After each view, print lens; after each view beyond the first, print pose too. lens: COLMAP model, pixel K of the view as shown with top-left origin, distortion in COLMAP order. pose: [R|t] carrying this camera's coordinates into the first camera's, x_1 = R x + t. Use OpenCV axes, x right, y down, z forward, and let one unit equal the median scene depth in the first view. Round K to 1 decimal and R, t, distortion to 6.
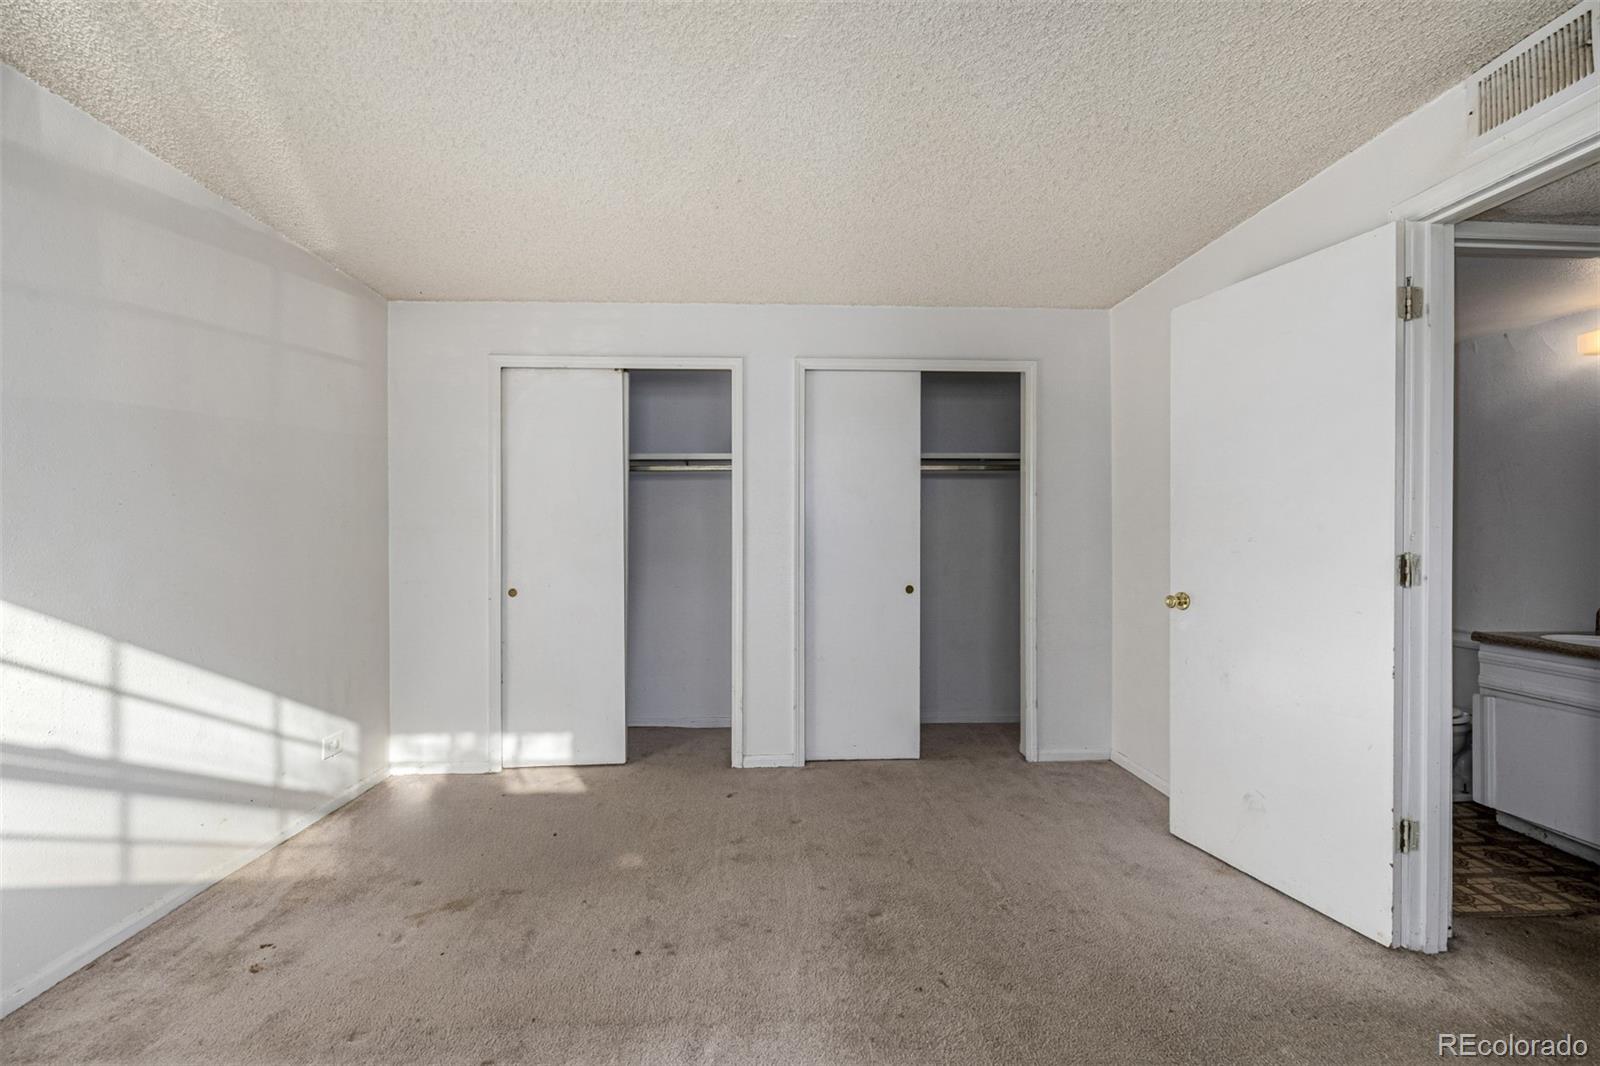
lens RADIAL K [[637.8, 0, 787.6], [0, 637.8, 538.0], [0, 0, 1]] dist [0.000709, 0.000012]
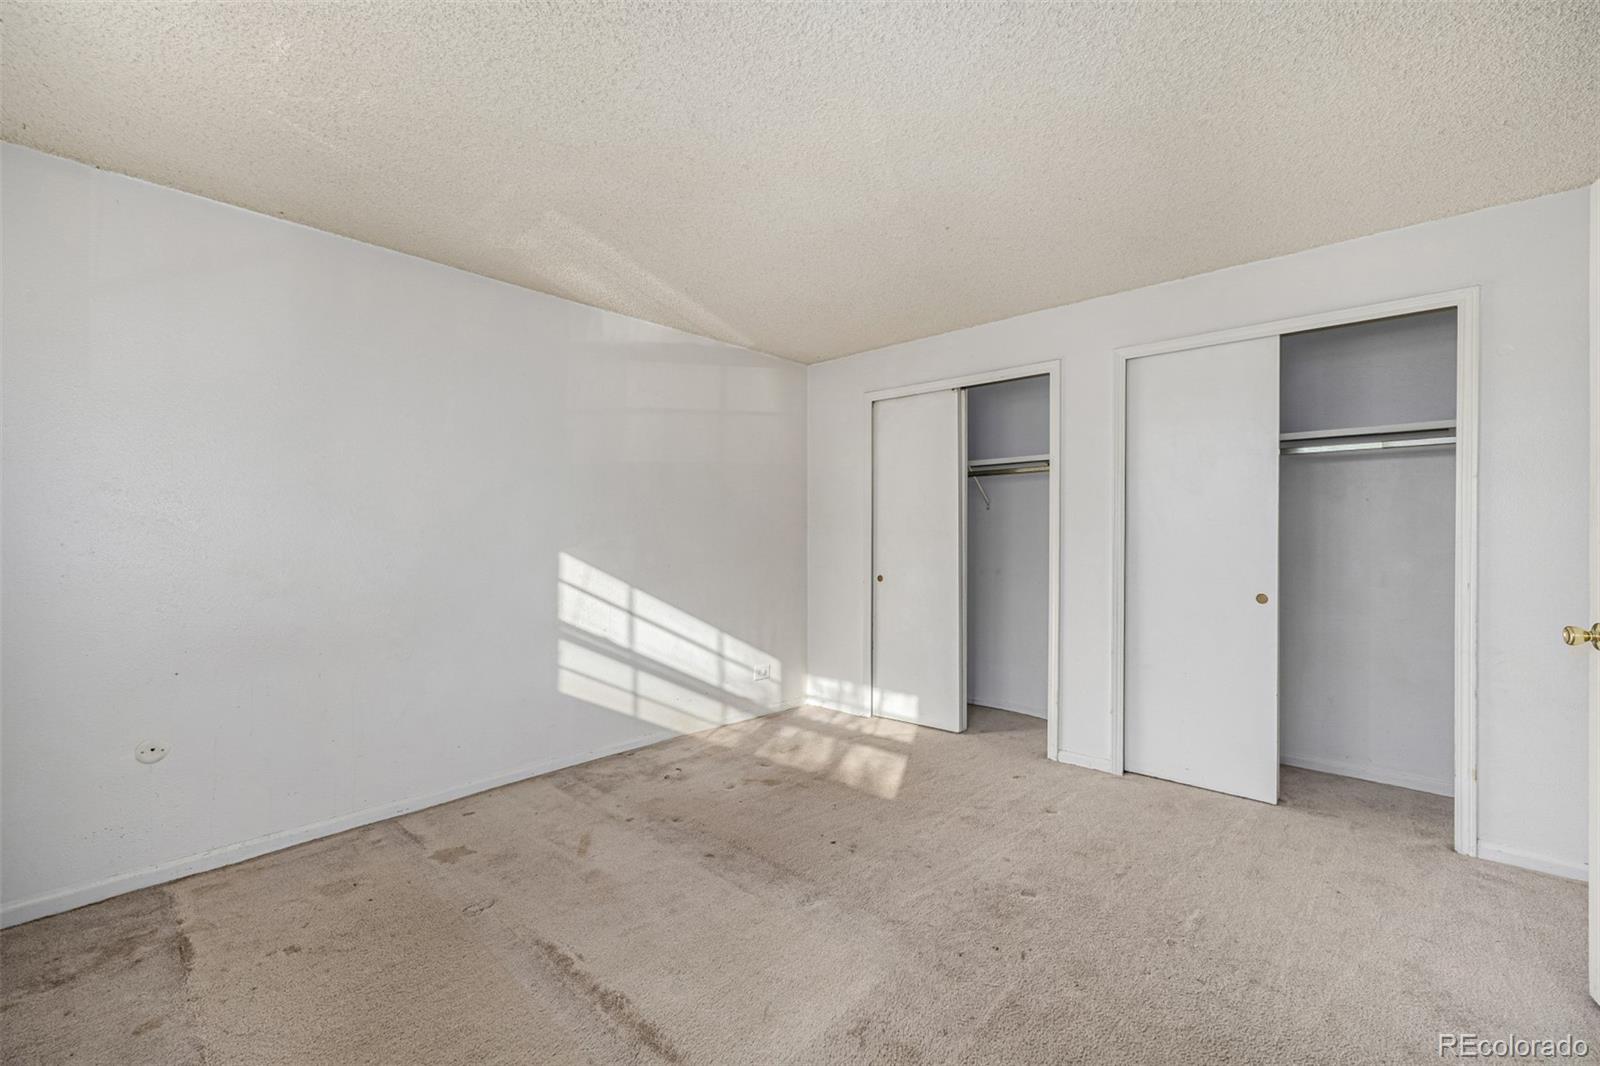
lens RADIAL K [[634.8, 0, 827.7], [0, 634.8, 532.3], [0, 0, 1]] dist [0.001972, 0.000479]
pose [[0.739289, 0.002852, -0.673382, 0.412197], [-0.007853, 0.999960, -0.004386, 0.001866], [0.673343, 0.008531, 0.739281, -0.001428]]
